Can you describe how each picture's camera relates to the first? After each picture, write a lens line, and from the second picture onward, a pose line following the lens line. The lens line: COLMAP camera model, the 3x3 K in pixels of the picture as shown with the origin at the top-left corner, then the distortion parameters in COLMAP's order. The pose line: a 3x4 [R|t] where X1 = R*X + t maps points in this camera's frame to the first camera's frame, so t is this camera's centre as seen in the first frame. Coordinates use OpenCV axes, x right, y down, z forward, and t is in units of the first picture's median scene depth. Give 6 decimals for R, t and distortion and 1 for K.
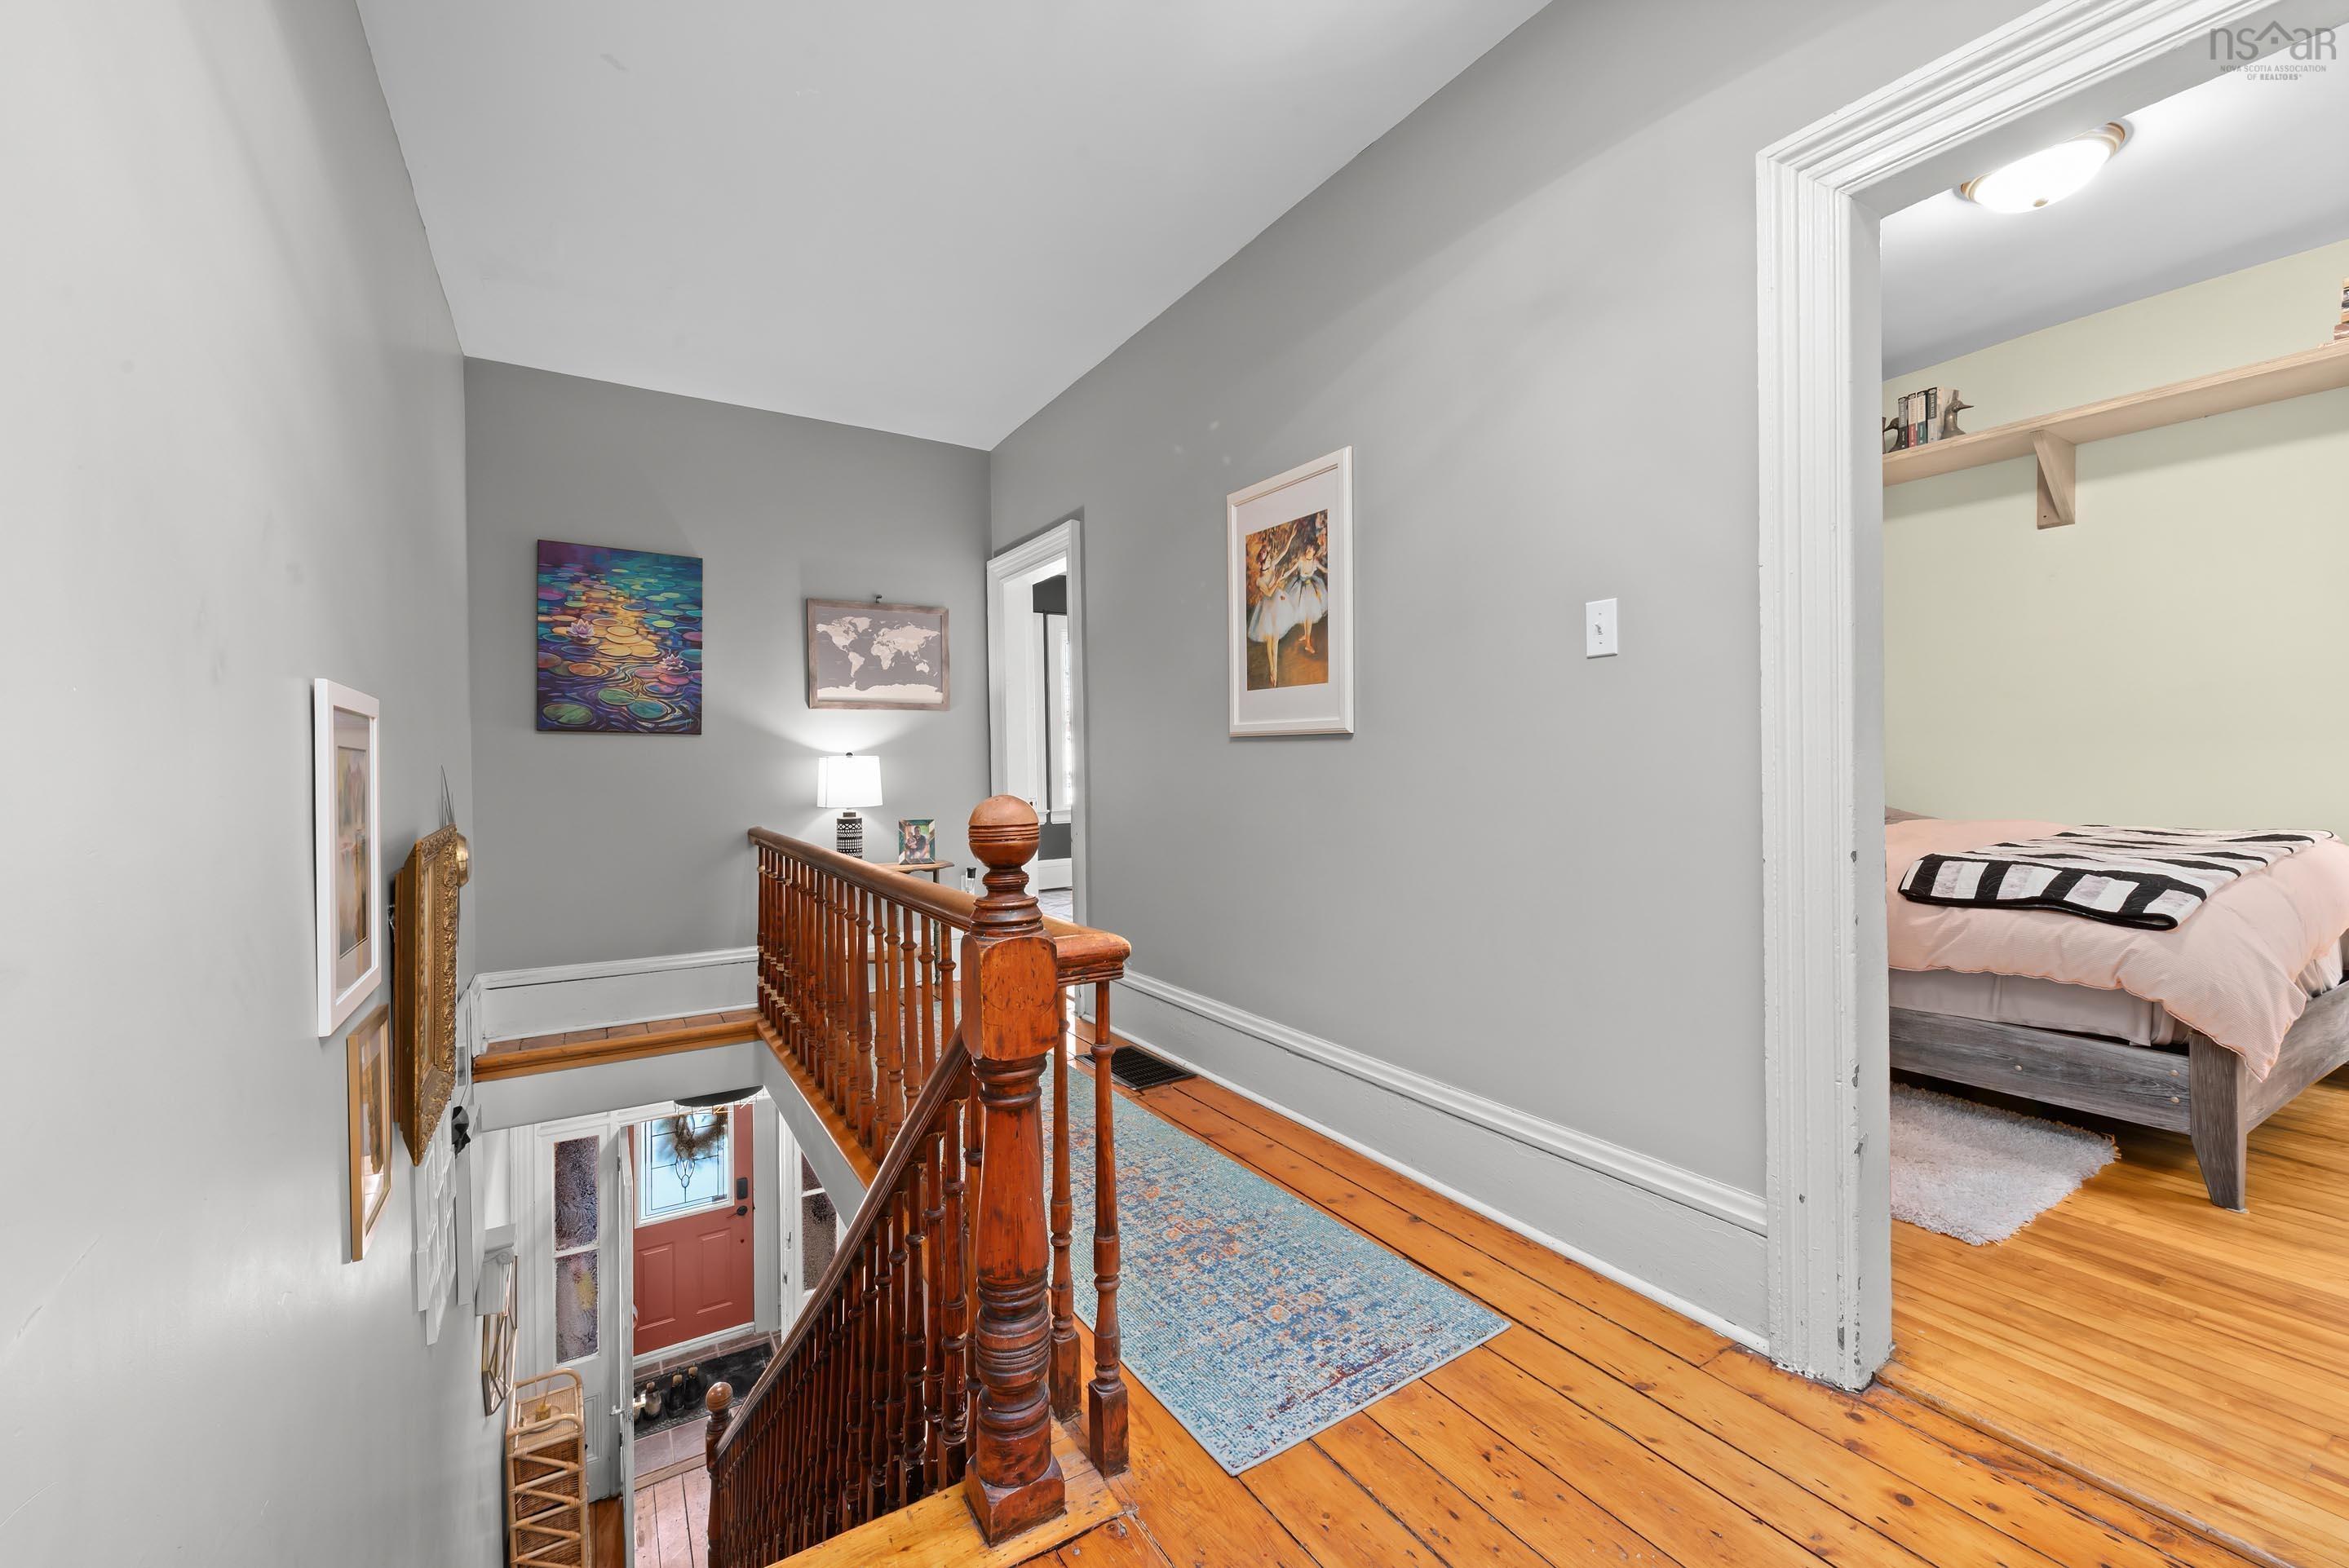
lens RADIAL K [[953.8, 0, 1214.2], [0, 953.8, 781.7], [0, 0, 1]] dist [0.014225, -0.000128]
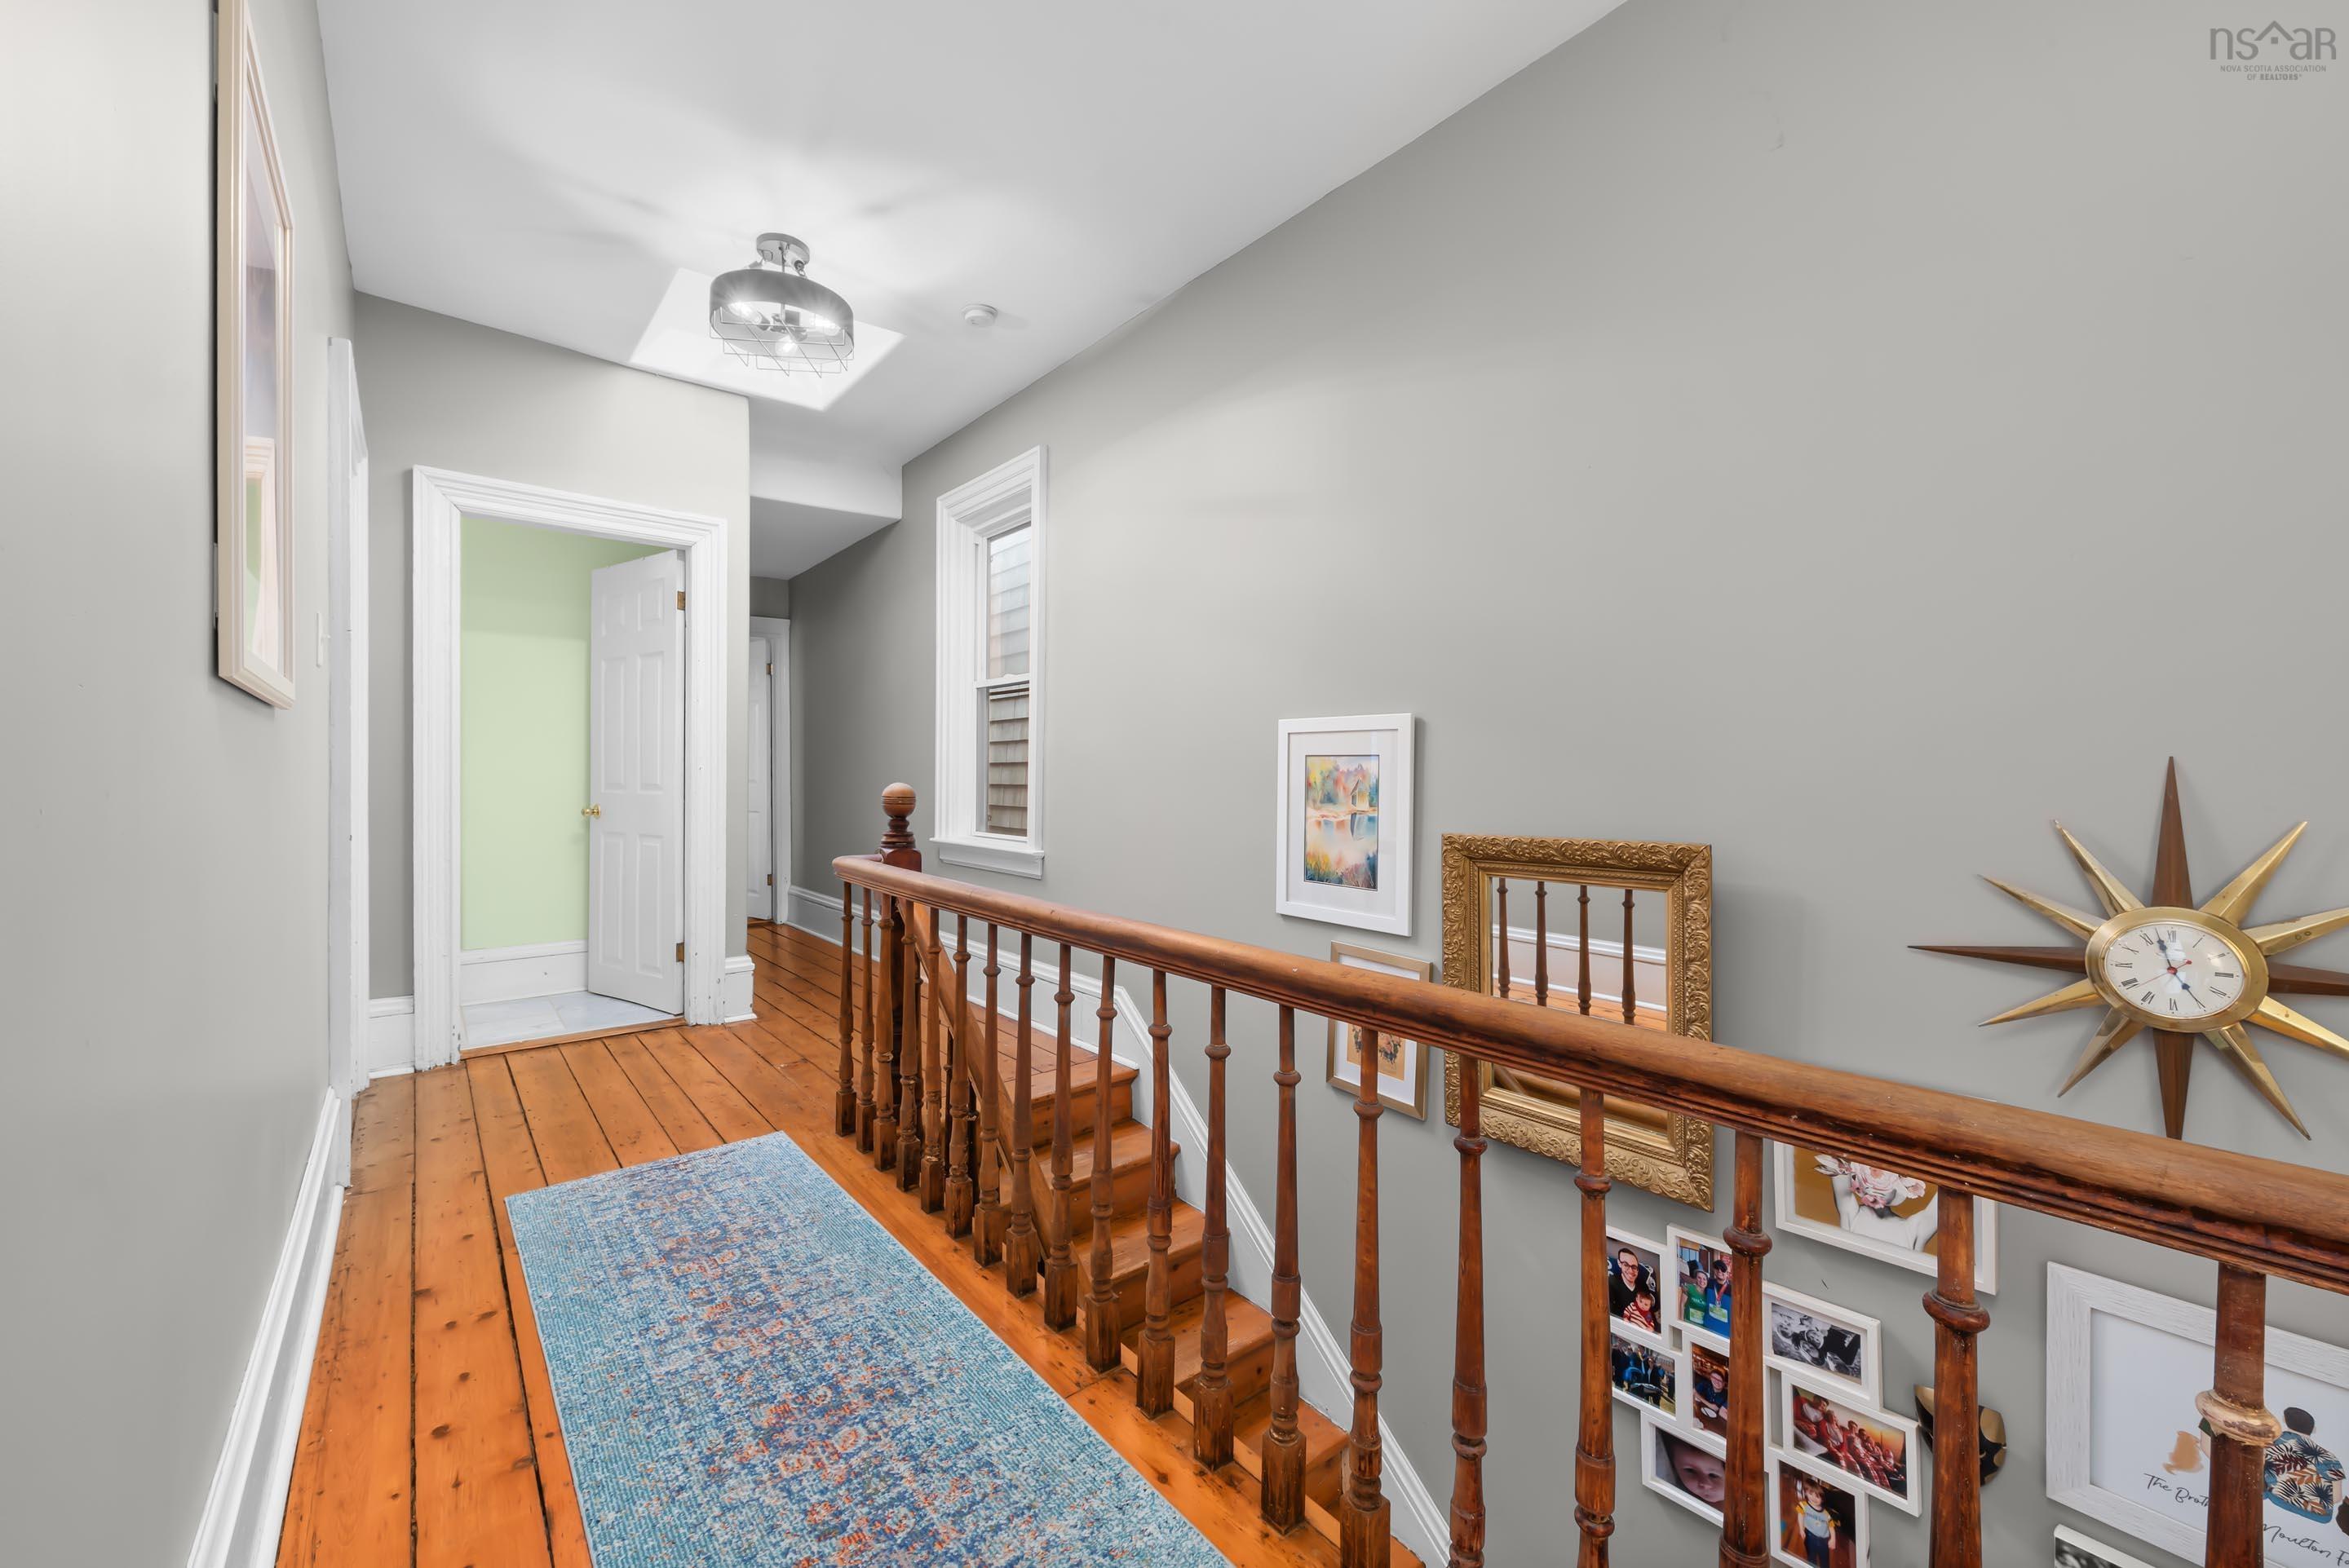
lens RADIAL K [[925.2, 0, 1174.5], [0, 925.2, 784.0], [0, 0, 1]] dist [0.000862, -0.000198]
pose [[-0.996037, 0.003297, -0.088878, -0.225324], [0.000820, 0.999611, 0.027888, -0.013207], [0.088935, 0.027704, -0.995652, 1.077976]]
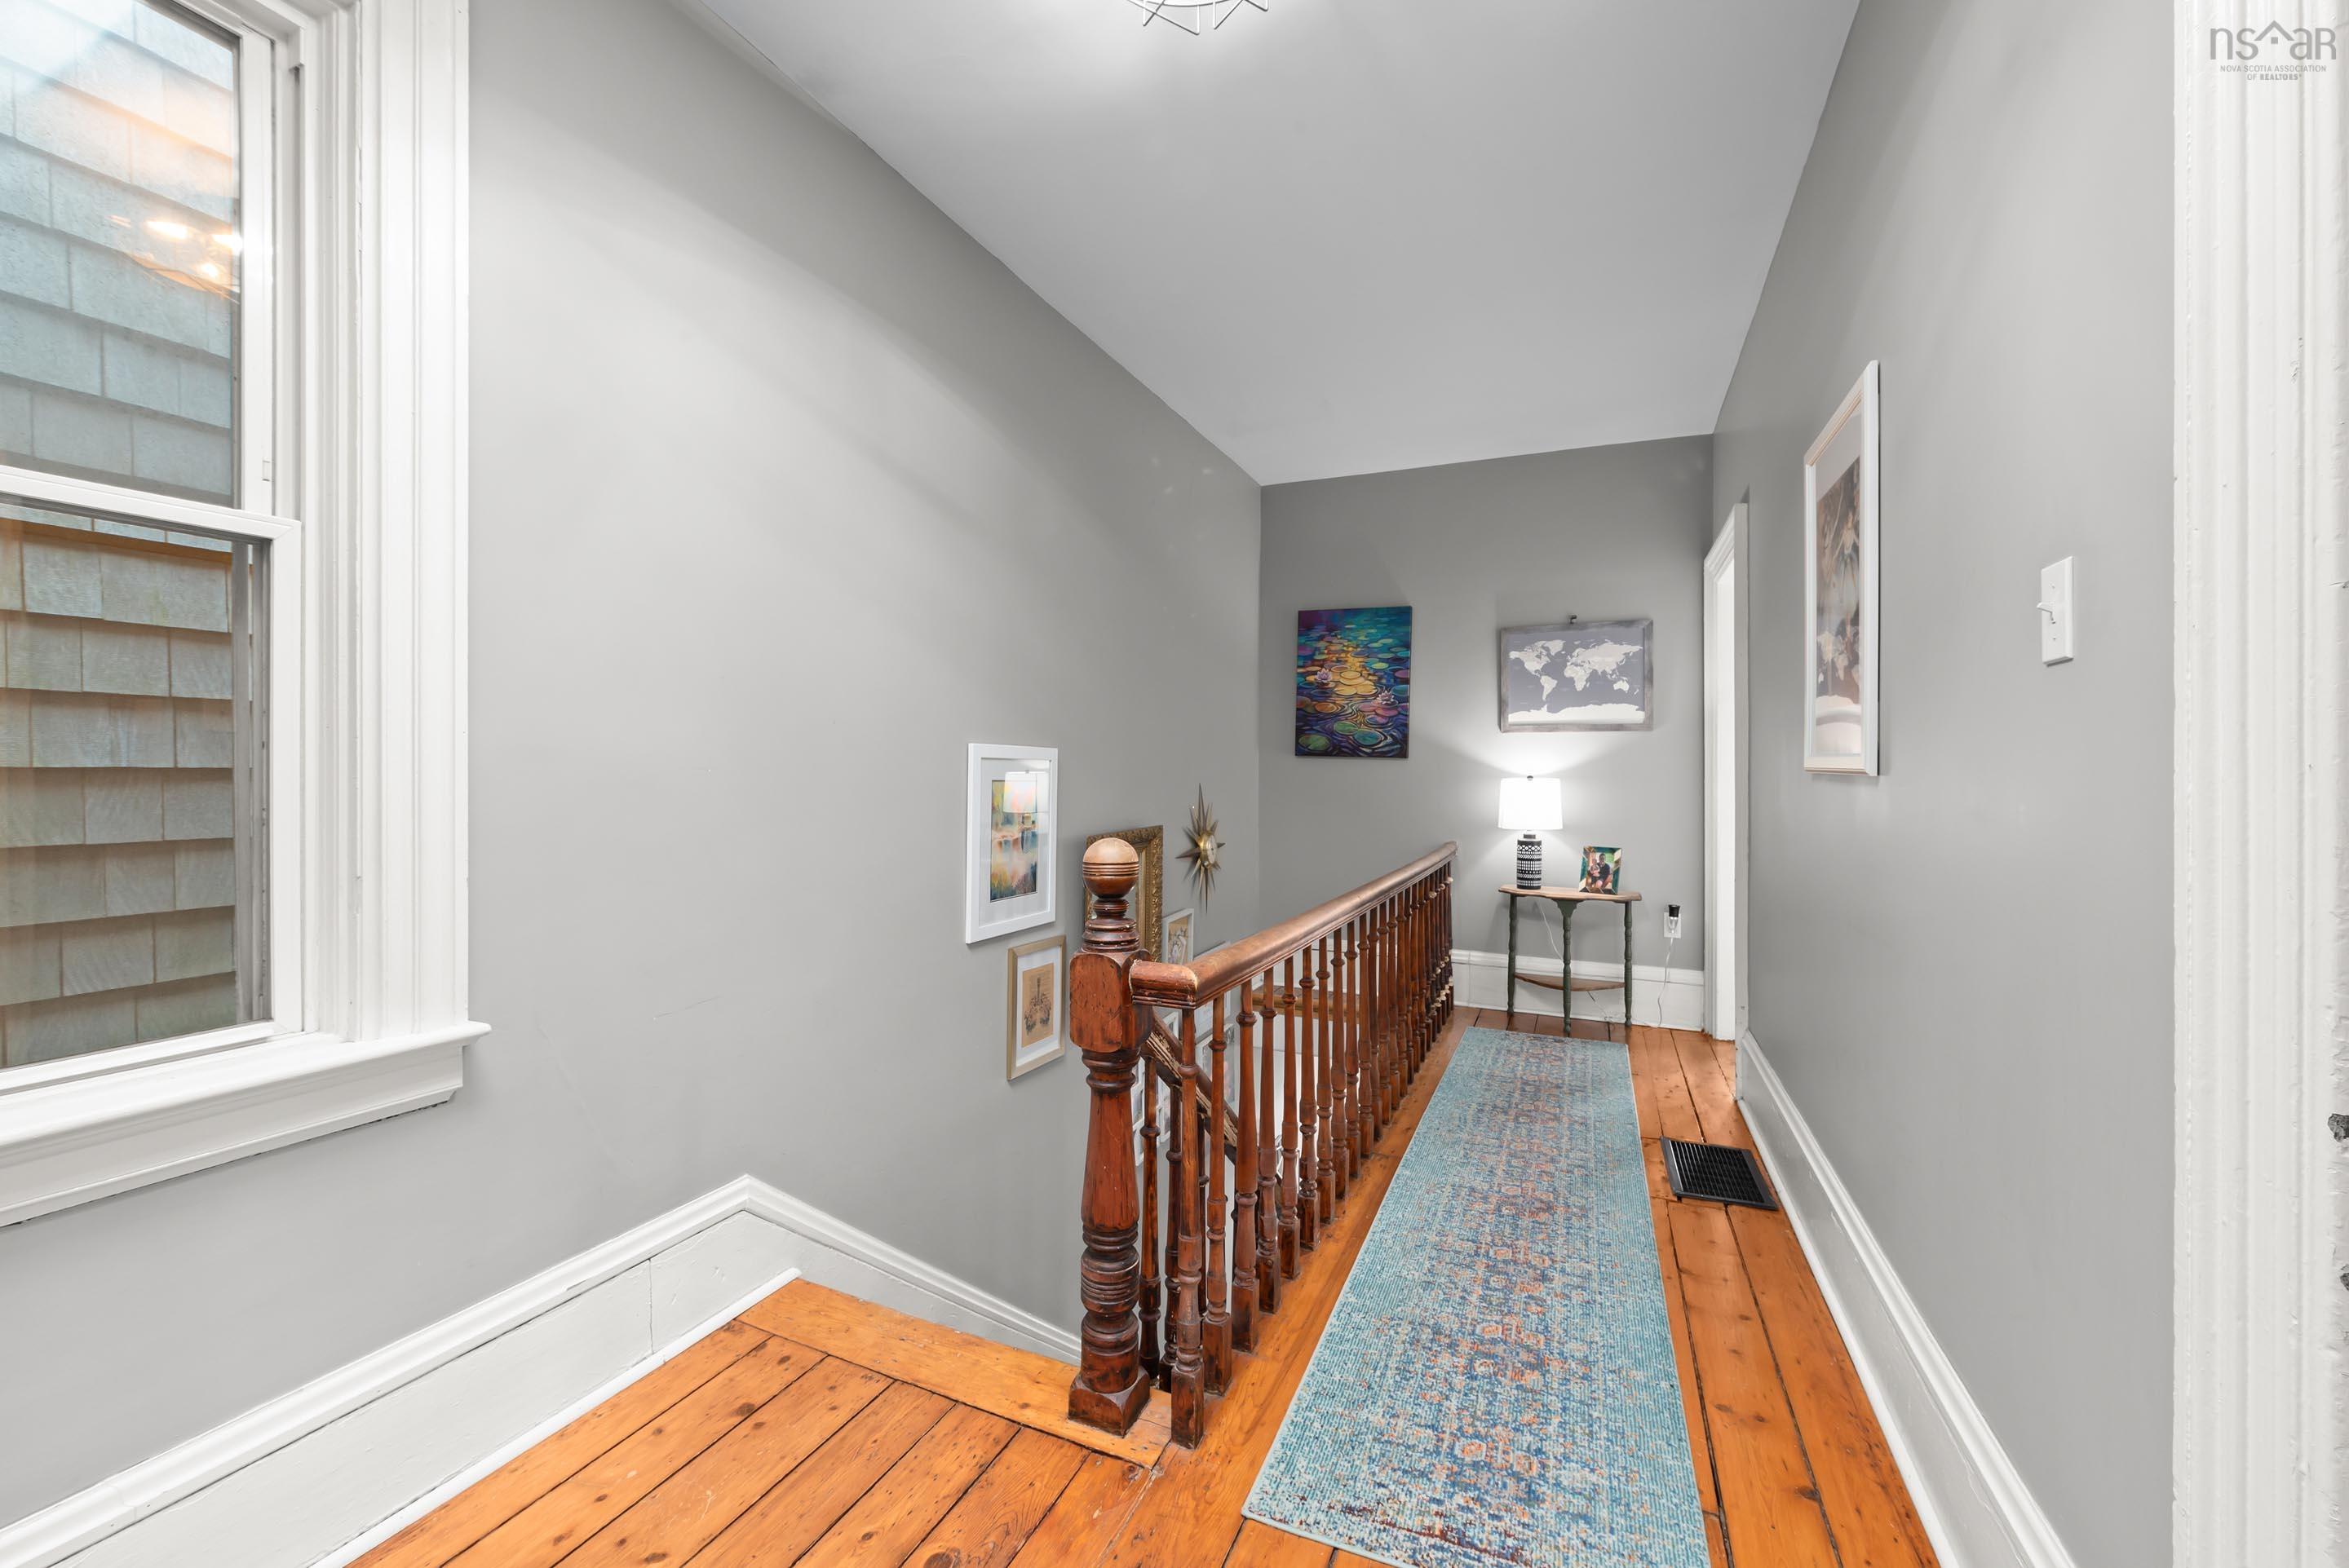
lens RADIAL K [[969.0, 0, 1174.5], [0, 969.0, 784.0], [0, 0, 1]] dist [0.001029, -0.000166]
pose [[0.541089, 0.028457, -0.840484, 0.306456], [-0.030434, 0.999435, 0.014246, -0.026874], [0.840414, 0.017871, 0.541650, 0.133456]]
